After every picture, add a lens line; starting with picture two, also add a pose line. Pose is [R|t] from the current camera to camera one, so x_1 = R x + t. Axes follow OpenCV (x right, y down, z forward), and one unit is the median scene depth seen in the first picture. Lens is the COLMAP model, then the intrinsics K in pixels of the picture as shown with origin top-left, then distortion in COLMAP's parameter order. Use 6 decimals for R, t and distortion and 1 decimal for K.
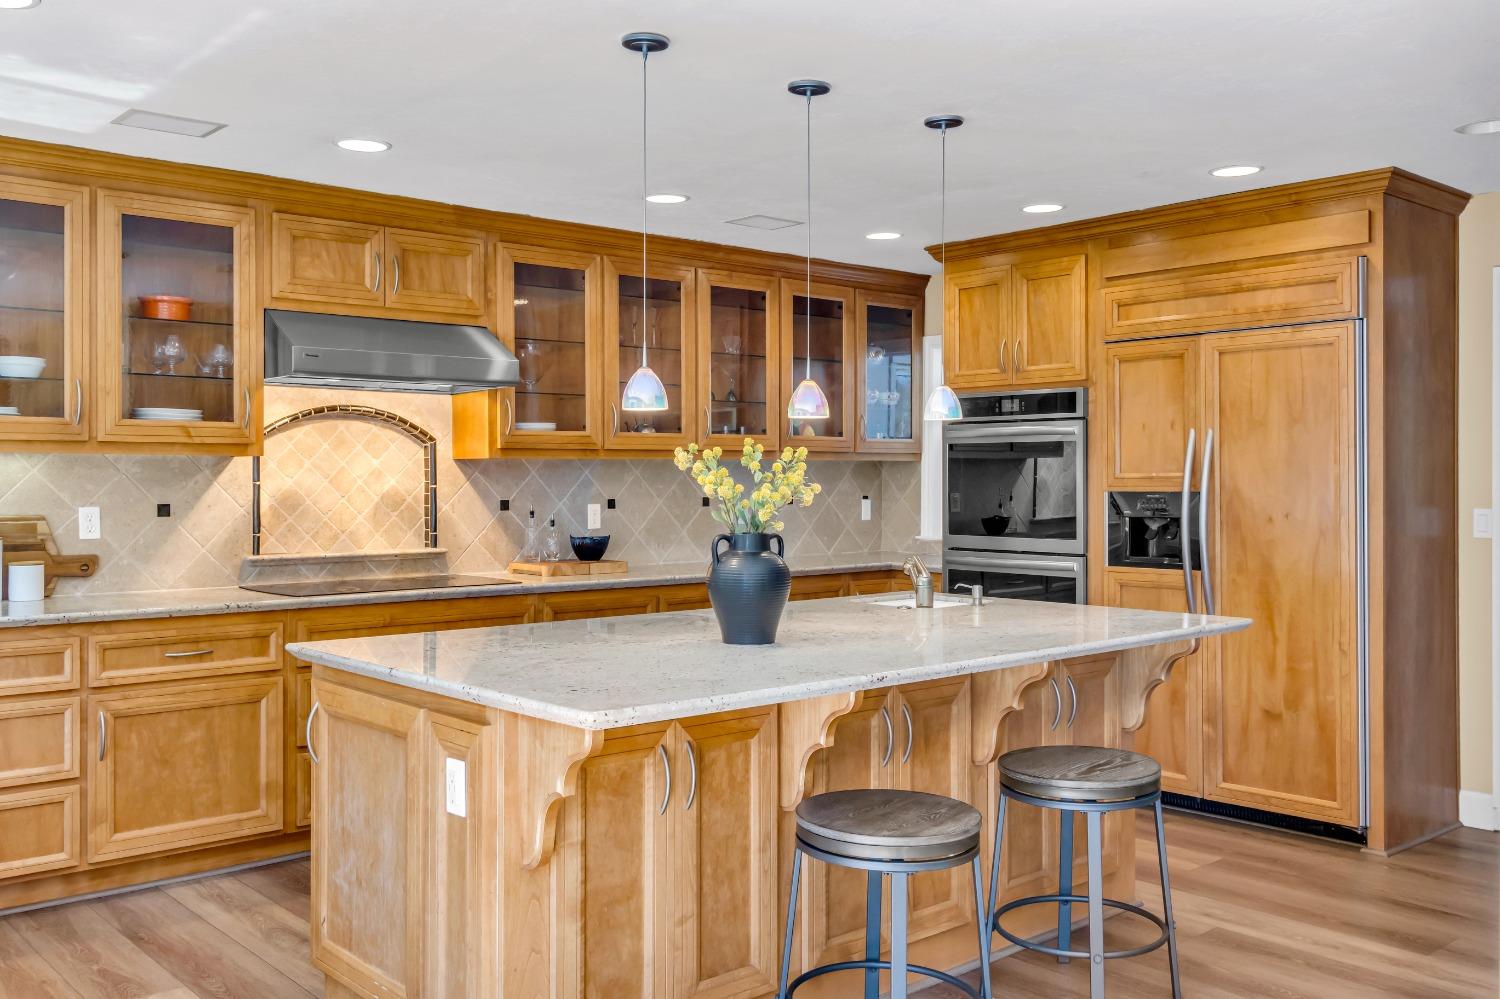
lens RADIAL K [[1287.4, 0, 686.7], [0, 1287.4, 486.3], [0, 0, 1]] dist [0.009236, -0.008780]
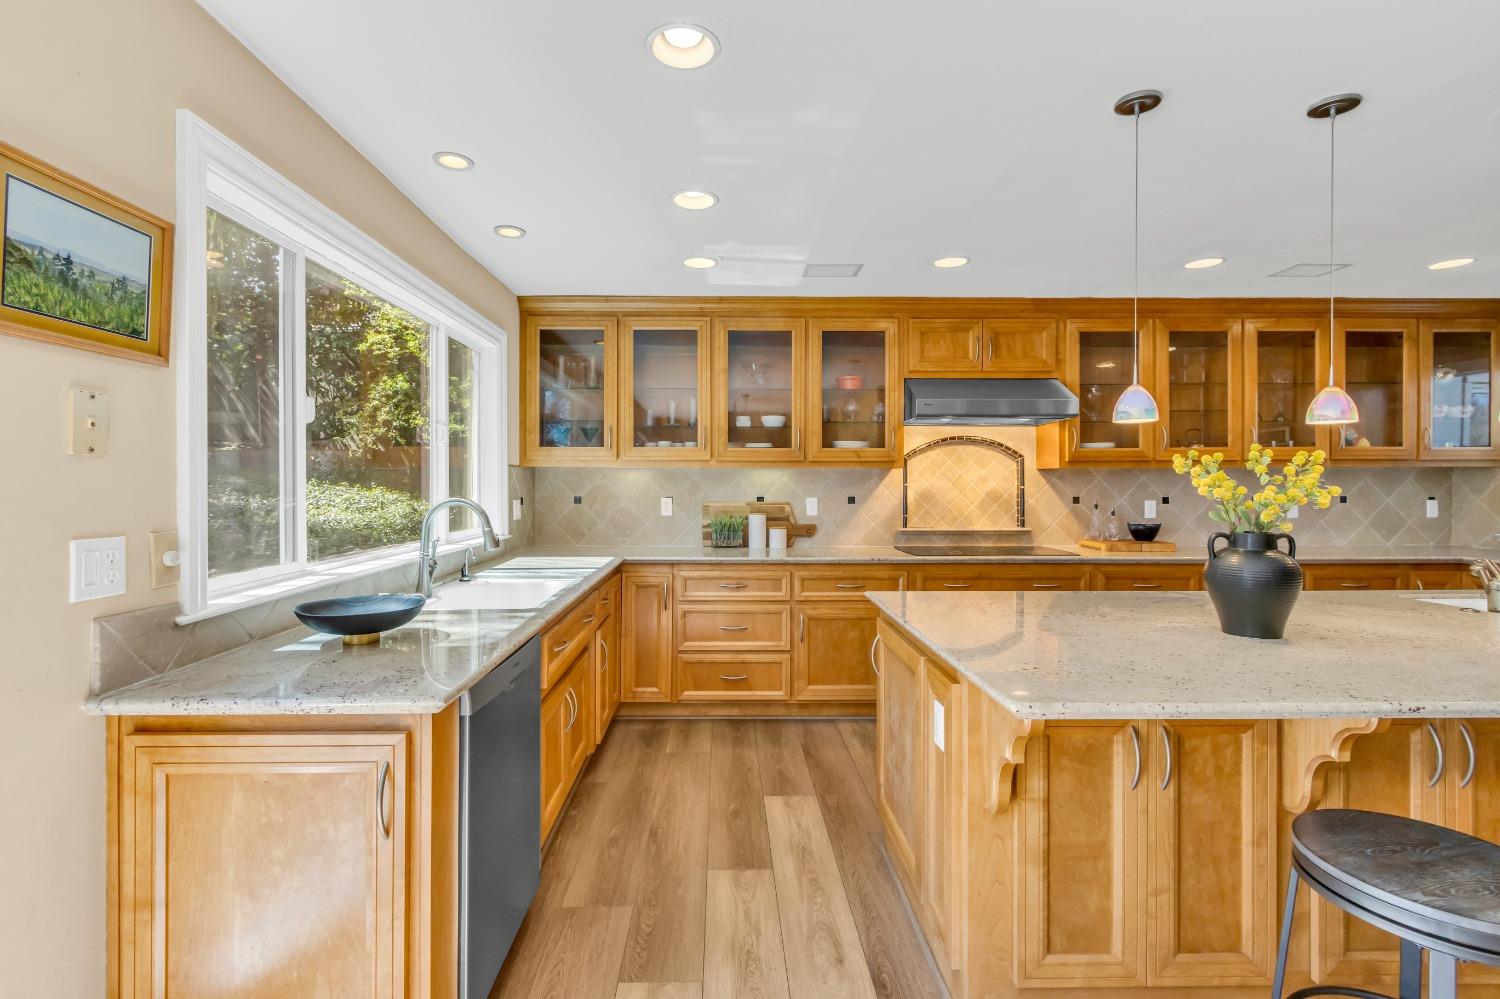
lens RADIAL K [[677.6, 0, 736.5], [0, 677.6, 486.0], [0, 0, 1]] dist [0.004653, -0.000306]
pose [[0.784893, 0.003556, -0.619622, 0.044448], [-0.004116, 0.999991, 0.000524, -0.000418], [0.619618, 0.002139, 0.784901, 0.208483]]
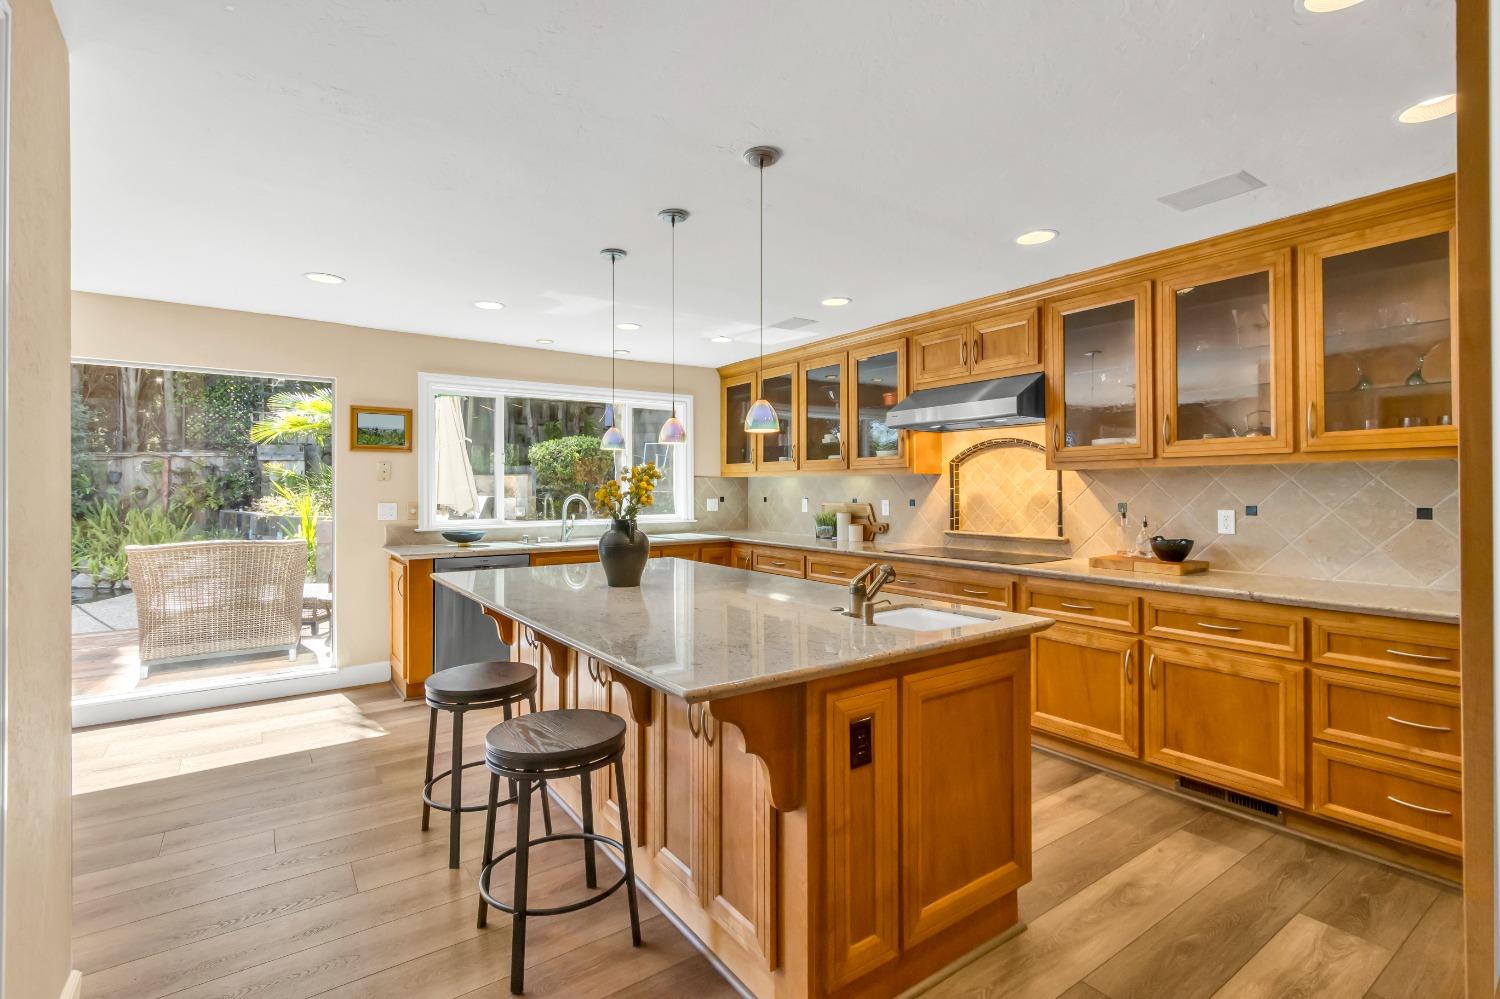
lens RADIAL K [[684.9, 0, 758.4], [0, 684.9, 479.0], [0, 0, 1]] dist [-0.002489, -0.000347]
pose [[-0.056785, -0.012376, -0.998310, 0.700792], [-0.003882, 0.999918, -0.012175, -0.004012], [0.998379, 0.003184, -0.056828, 0.930837]]
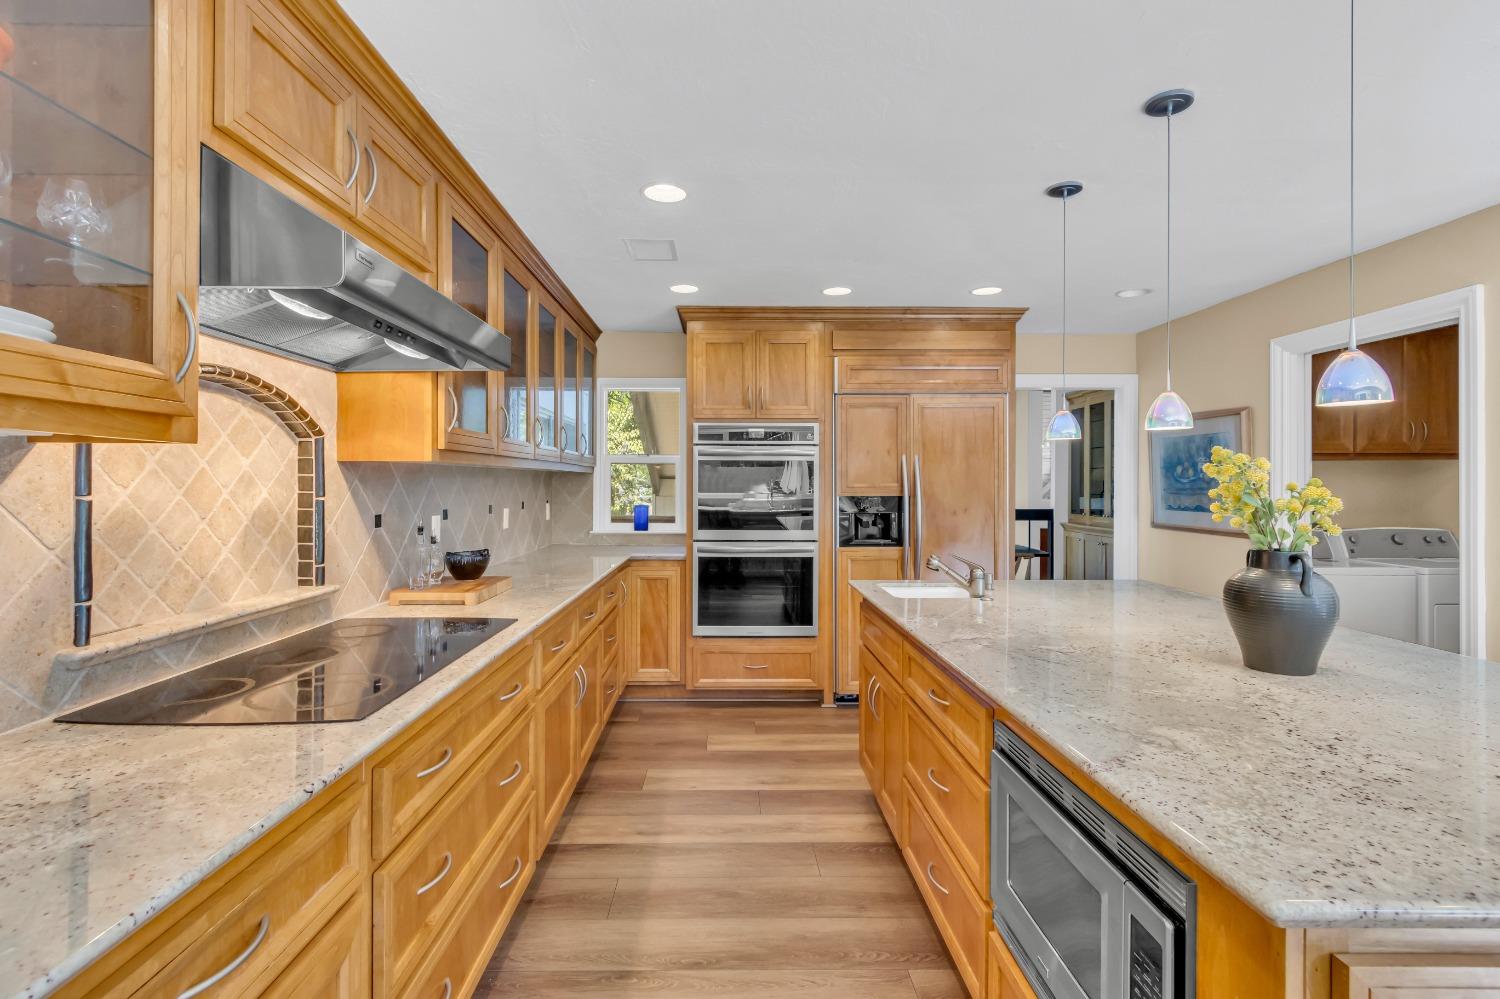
lens RADIAL K [[685.8, 0, 708.5], [0, 685.8, 483.9], [0, 0, 1]] dist [-0.000446, -0.000191]
pose [[0.653440, 0.002857, 0.756973, -0.440624], [0.002639, 0.999978, -0.006052, -0.006994], [-0.756974, 0.005952, 0.653418, 0.761109]]
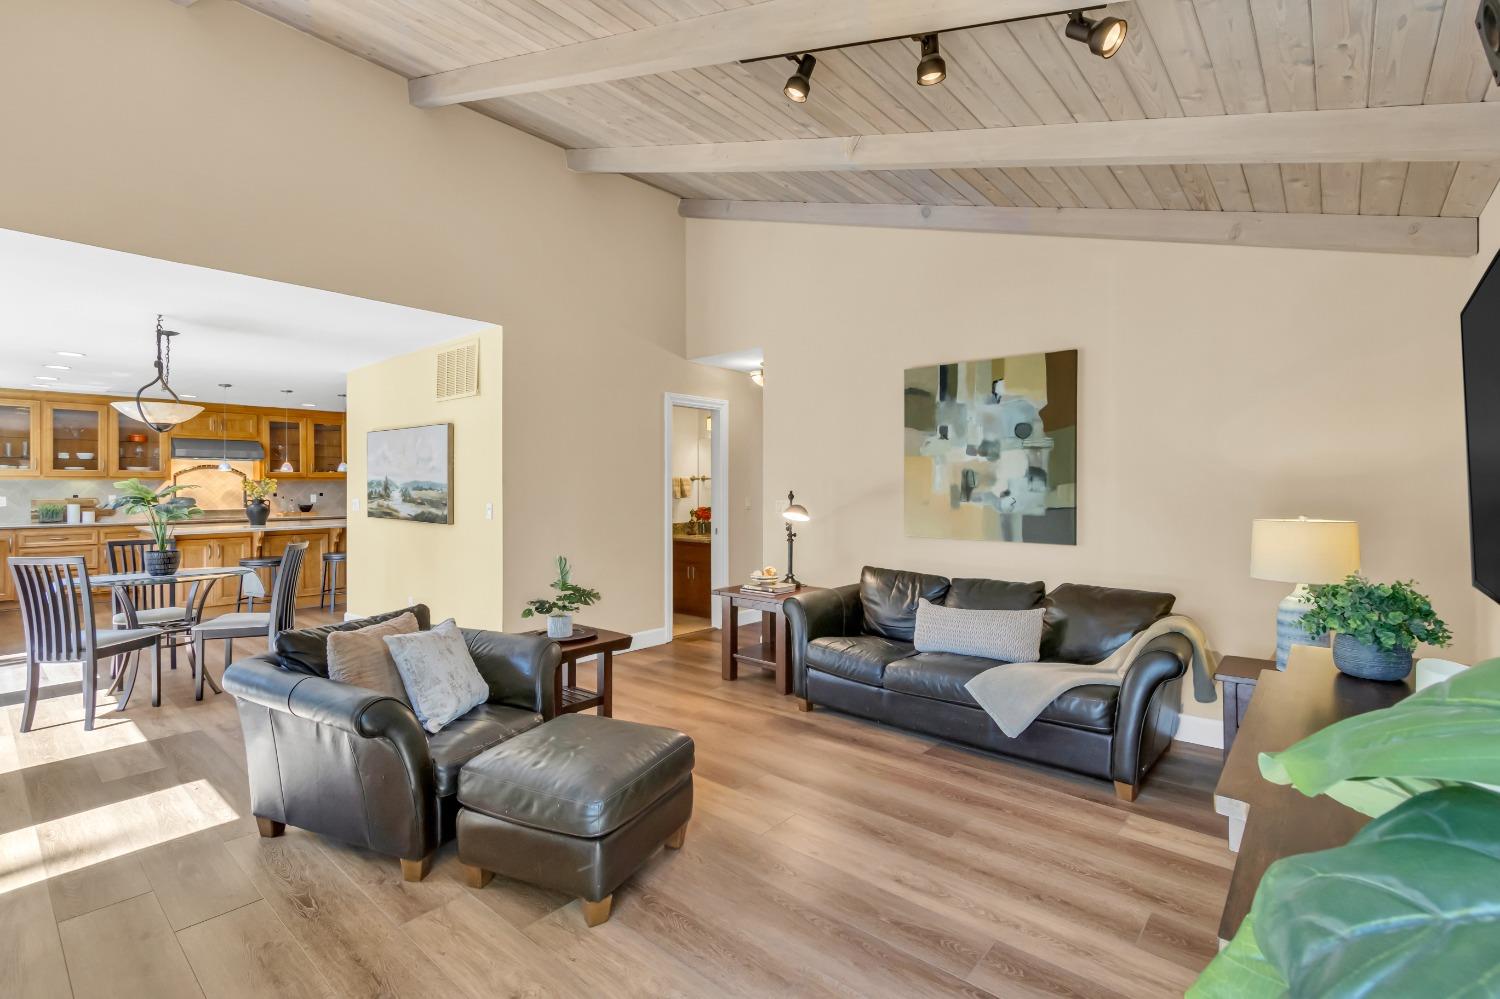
lens RADIAL K [[681.7, 0, 742.0], [0, 681.7, 487.3], [0, 0, 1]] dist [-0.001508, -0.000543]
pose [[0.985586, 0.002512, 0.169155, 0.966081], [-0.002915, 0.999993, 0.002135, -0.015015], [-0.169149, -0.002597, 0.985587, -1.174193]]
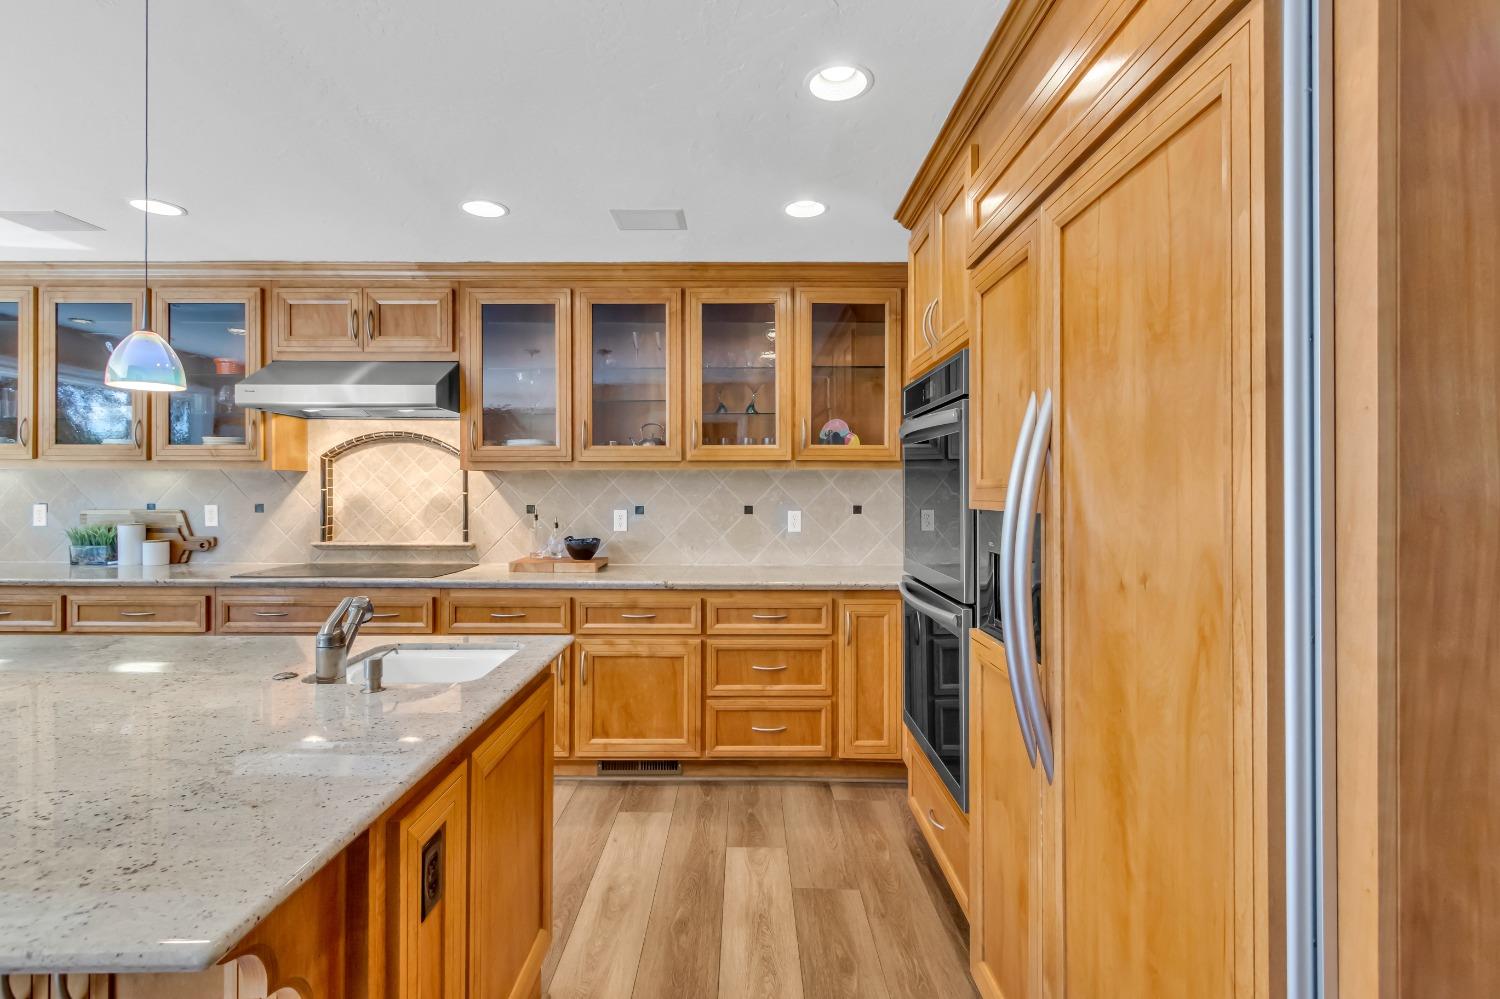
lens RADIAL K [[681.7, 0, 742.0], [0, 681.7, 487.3], [0, 0, 1]] dist [-0.001508, -0.000543]
pose [[0.772929, 0.001248, -0.634491, 0.563072], [-0.007373, 0.999948, -0.007015, -0.004013], [0.634450, 0.010100, 0.772898, 0.843839]]
